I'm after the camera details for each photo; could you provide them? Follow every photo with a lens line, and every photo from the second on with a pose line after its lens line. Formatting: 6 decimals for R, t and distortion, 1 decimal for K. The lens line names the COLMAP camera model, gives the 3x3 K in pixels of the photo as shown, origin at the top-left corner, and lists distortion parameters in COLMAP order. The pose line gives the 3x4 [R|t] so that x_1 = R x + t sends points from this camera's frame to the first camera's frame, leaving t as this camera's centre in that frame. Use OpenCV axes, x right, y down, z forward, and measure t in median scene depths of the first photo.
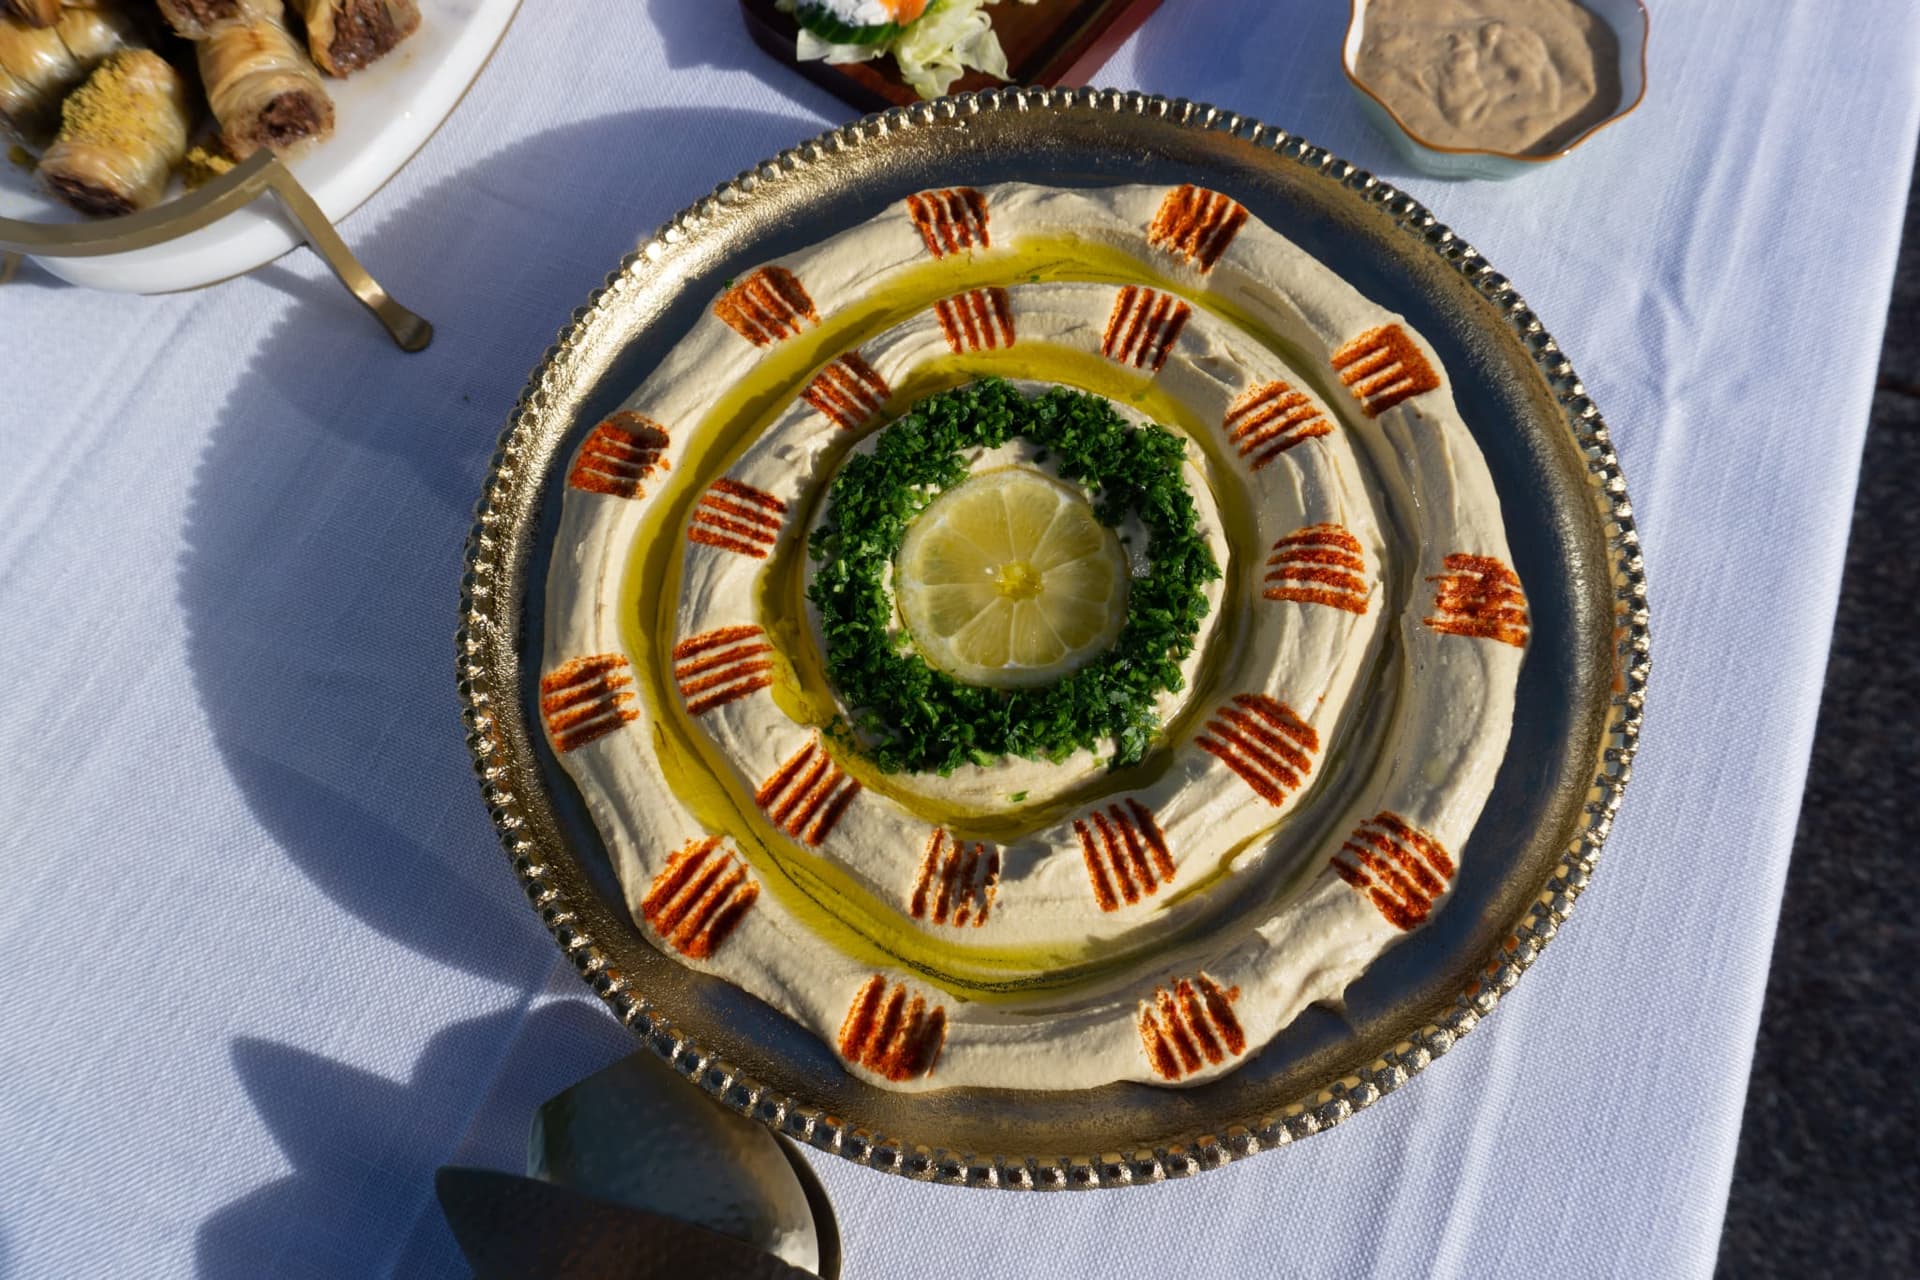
lens RADIAL K [[1300.7, 0, 960.0], [0, 1300.7, 640.0], [0, 0, 1]] dist [-0.022655, -0.002185]
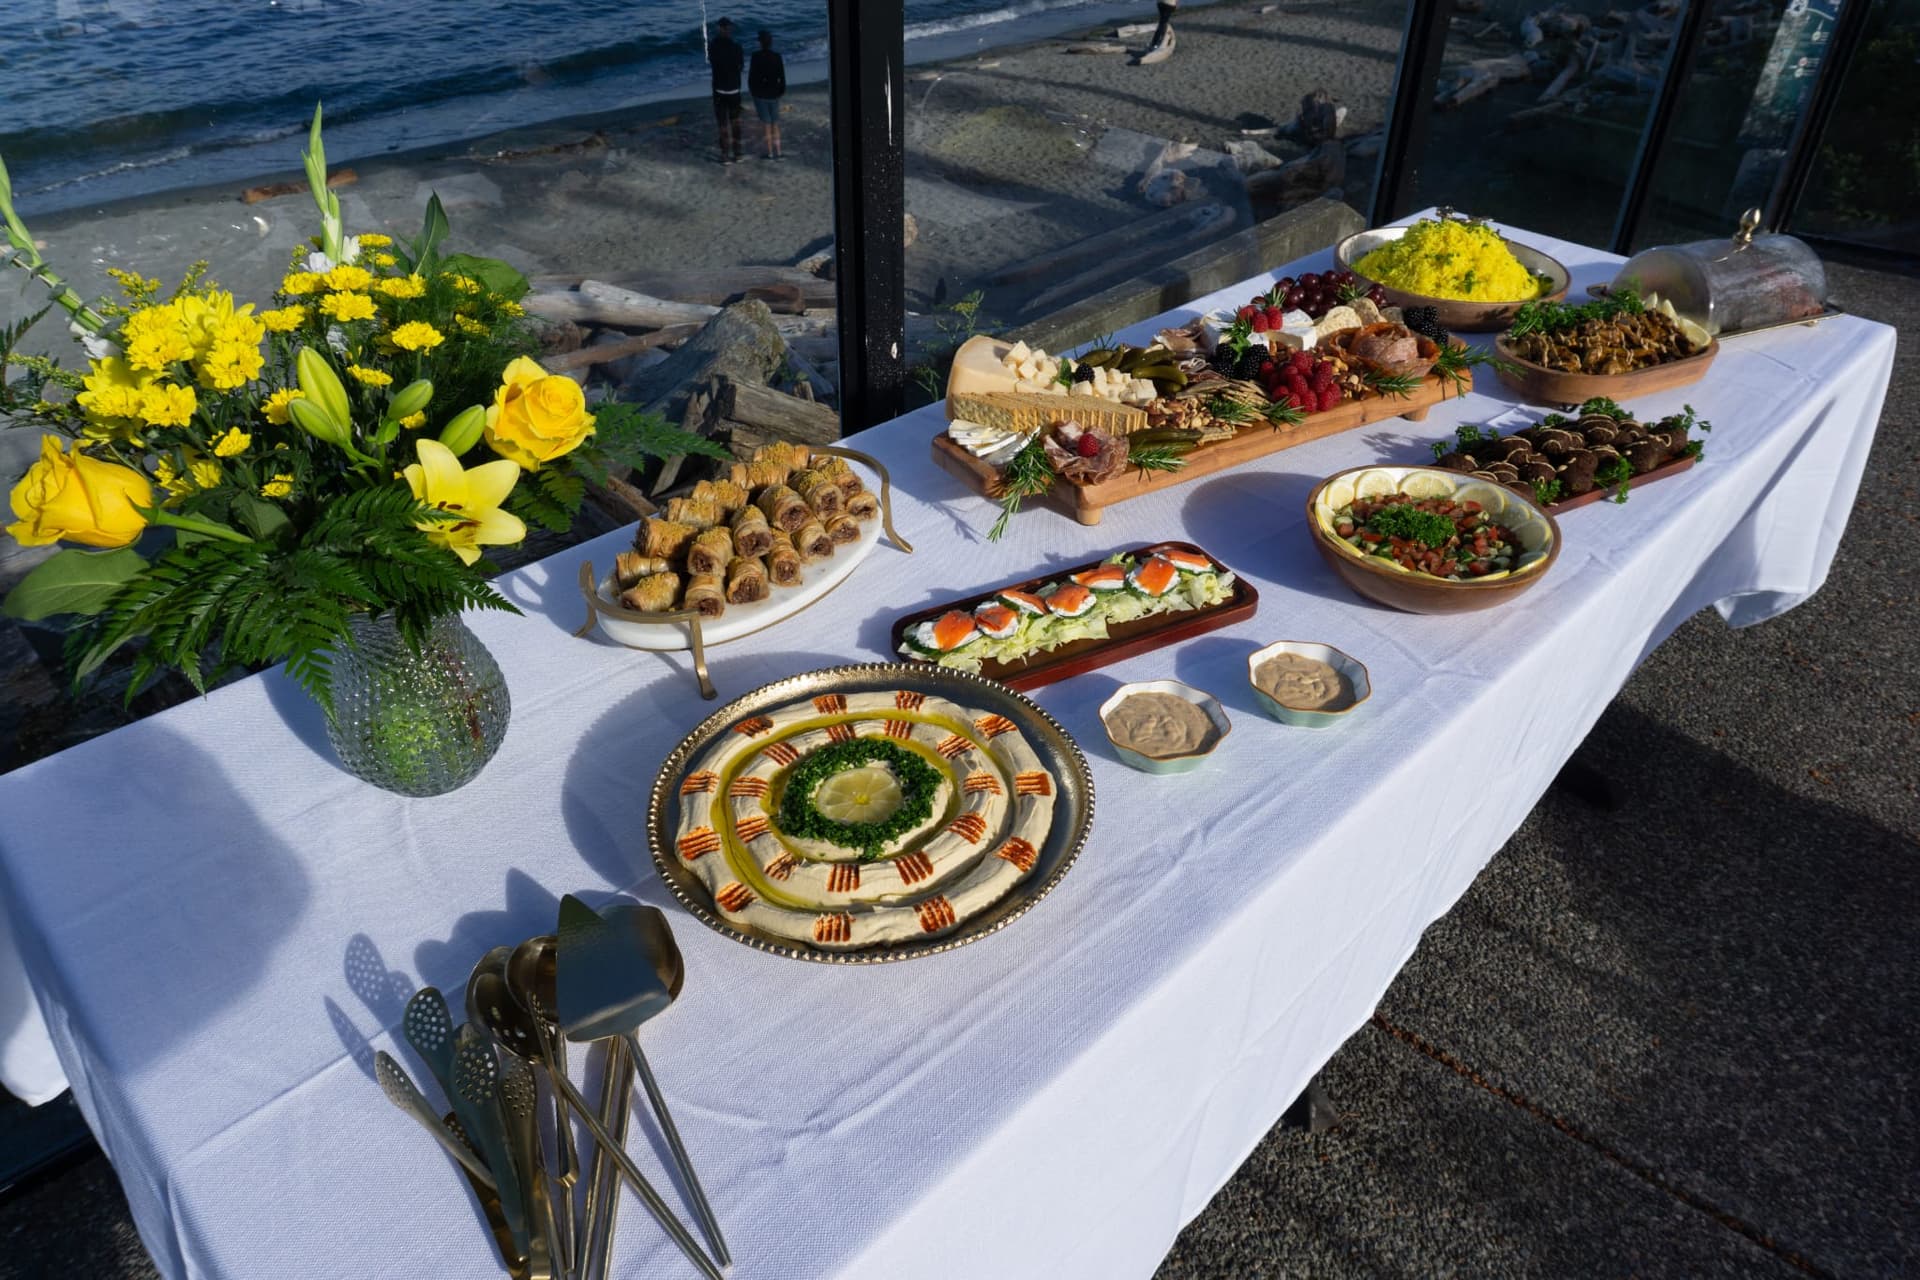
lens RADIAL K [[1340.3, 0, 960.0], [0, 1340.3, 640.0], [0, 0, 1]] dist [-0.006628, -0.001767]
pose [[0.914217, 0.268034, -0.303916, 0.958701], [-0.393822, 0.764354, -0.510556, 1.009952], [0.095453, 0.586448, 0.804343, -1.342972]]
